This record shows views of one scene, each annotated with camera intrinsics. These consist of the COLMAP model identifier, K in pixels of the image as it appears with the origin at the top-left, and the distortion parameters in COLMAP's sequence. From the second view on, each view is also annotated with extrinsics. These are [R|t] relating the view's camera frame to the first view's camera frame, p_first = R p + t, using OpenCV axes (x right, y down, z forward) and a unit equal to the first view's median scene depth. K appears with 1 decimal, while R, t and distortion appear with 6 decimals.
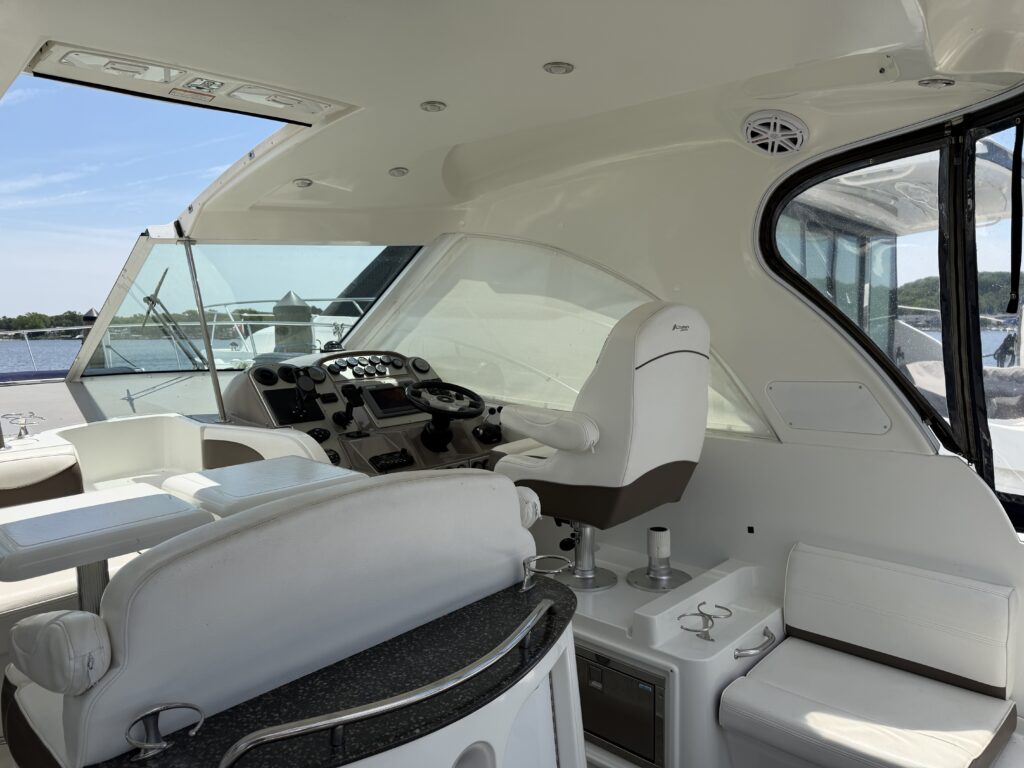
lens RADIAL K [[729.6, 0, 512.0], [0, 729.6, 384.0], [0, 0, 1]] dist [0.067525, -0.109888]
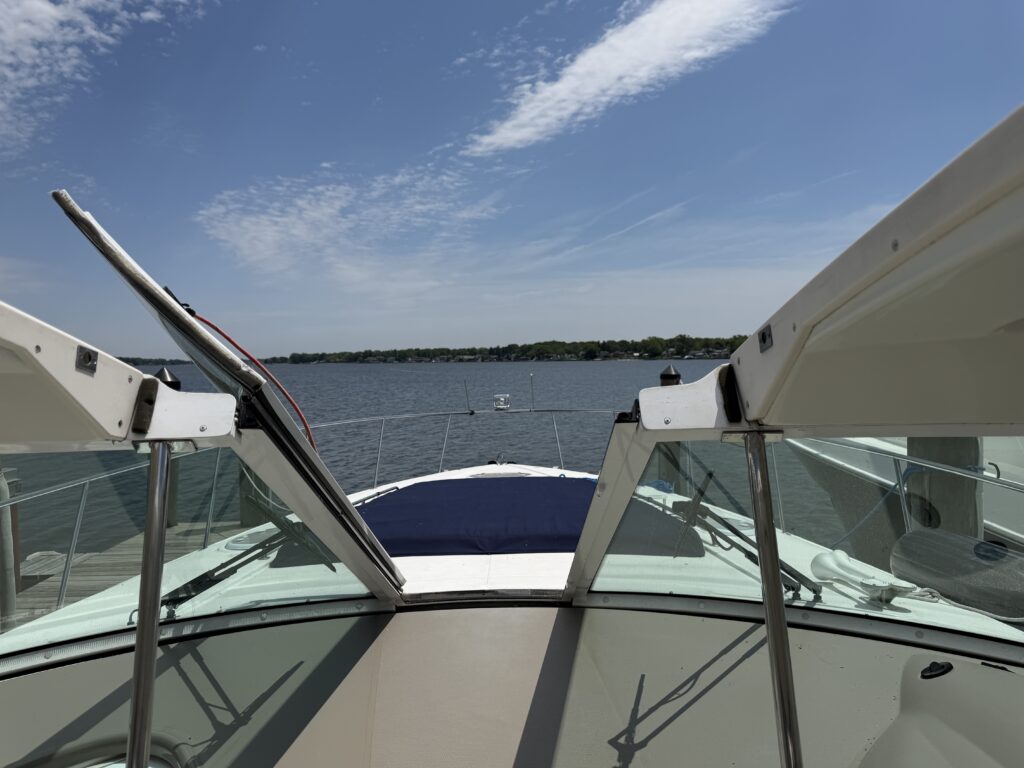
lens RADIAL K [[729.6, 0, 512.0], [0, 729.6, 384.0], [0, 0, 1]] dist [0.067525, -0.109888]
pose [[0.721734, 0.021337, -0.691841, -0.307425], [-0.040261, 0.999127, -0.011187, -0.208643], [0.690998, 0.035928, 0.721963, 0.719310]]
